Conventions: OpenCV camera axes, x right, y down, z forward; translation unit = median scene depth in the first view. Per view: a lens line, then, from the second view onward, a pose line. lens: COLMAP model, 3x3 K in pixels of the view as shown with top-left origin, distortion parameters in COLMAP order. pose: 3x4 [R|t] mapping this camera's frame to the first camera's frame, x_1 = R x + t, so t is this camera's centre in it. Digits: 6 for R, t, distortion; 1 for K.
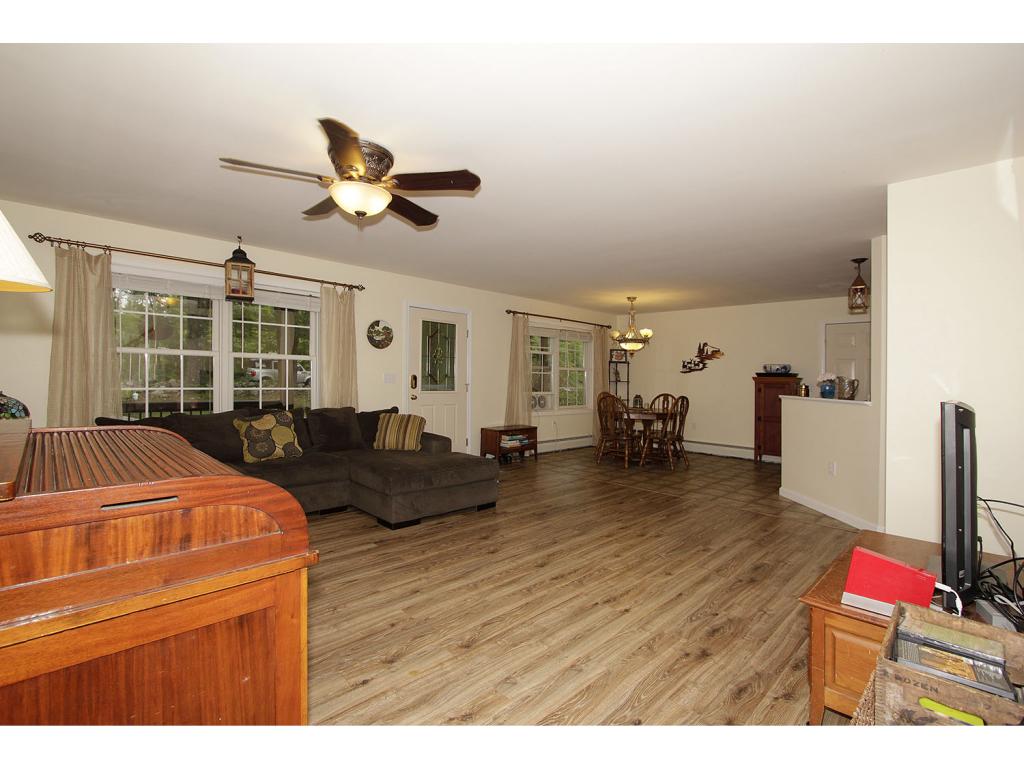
lens RADIAL K [[469.0, 0, 504.4], [0, 469.0, 382.3], [0, 0, 1]] dist [-0.016149, 0.000228]
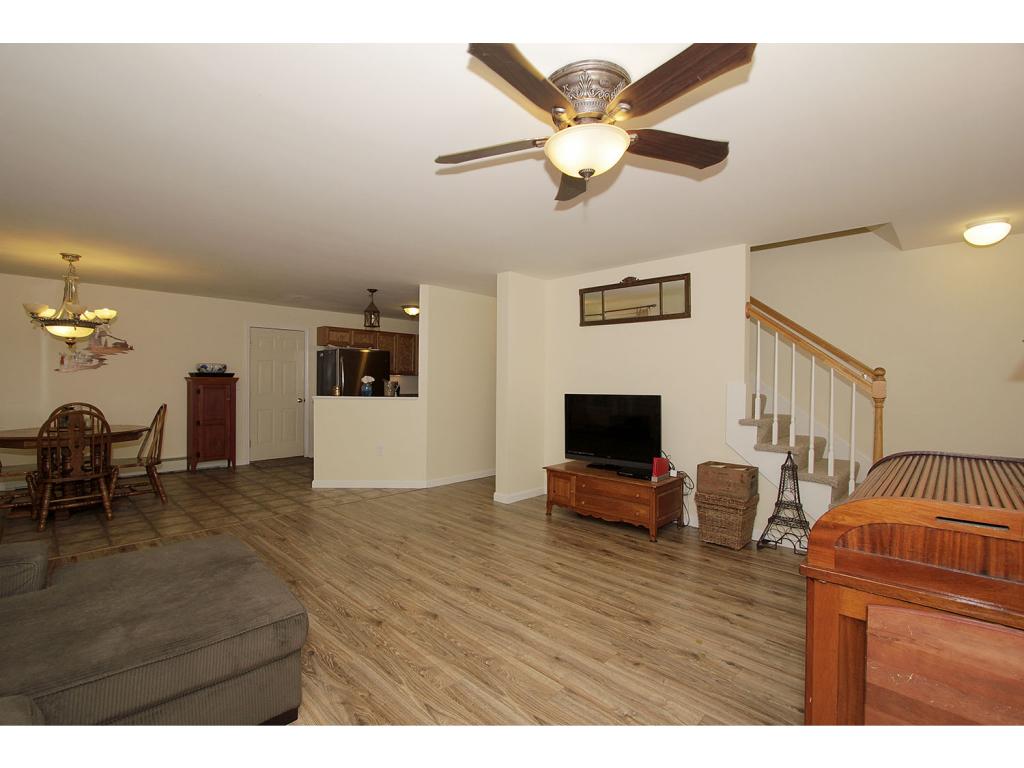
lens RADIAL K [[475.1, 0, 508.9], [0, 475.1, 380.8], [0, 0, 1]] dist [-0.015732, 0.000626]
pose [[-0.033592, -0.020366, 0.999228, -0.742420], [0.002544, 0.999787, 0.020463, -0.041684], [-0.999432, 0.003229, -0.033533, 0.821963]]
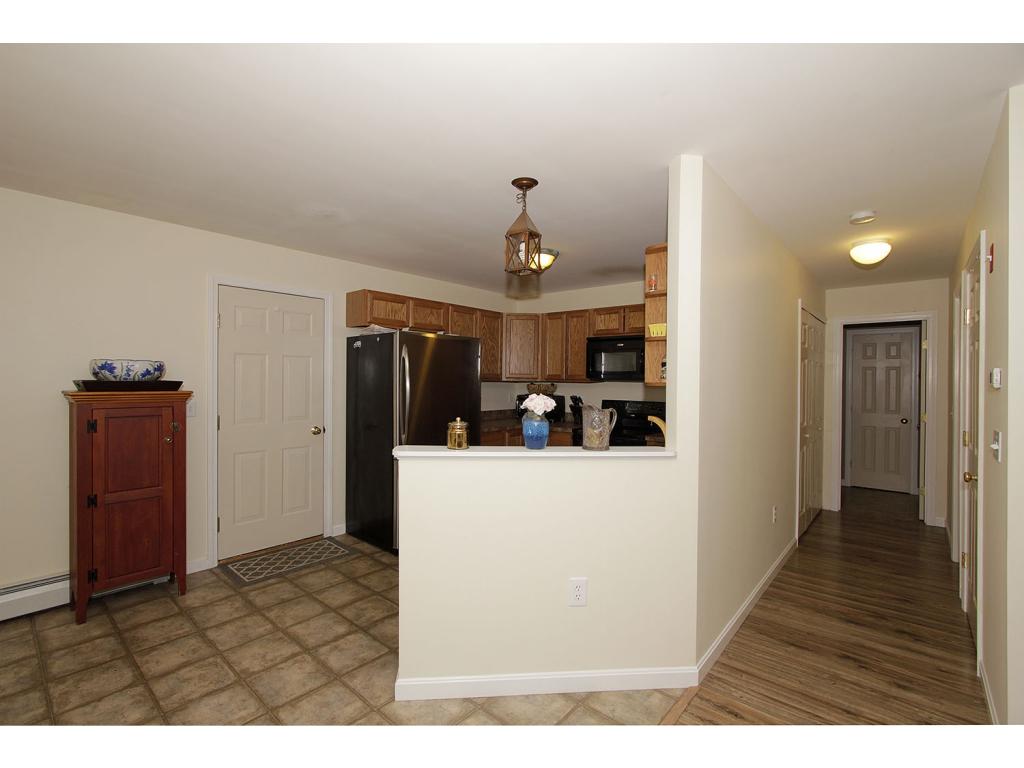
lens RADIAL K [[469.0, 0, 504.4], [0, 469.0, 382.3], [0, 0, 1]] dist [-0.016149, 0.000228]
pose [[-0.092344, -0.028671, 0.995314, 0.269721], [-0.001888, 0.999589, 0.028619, -0.059356], [-0.995725, 0.000764, -0.092360, 1.341872]]
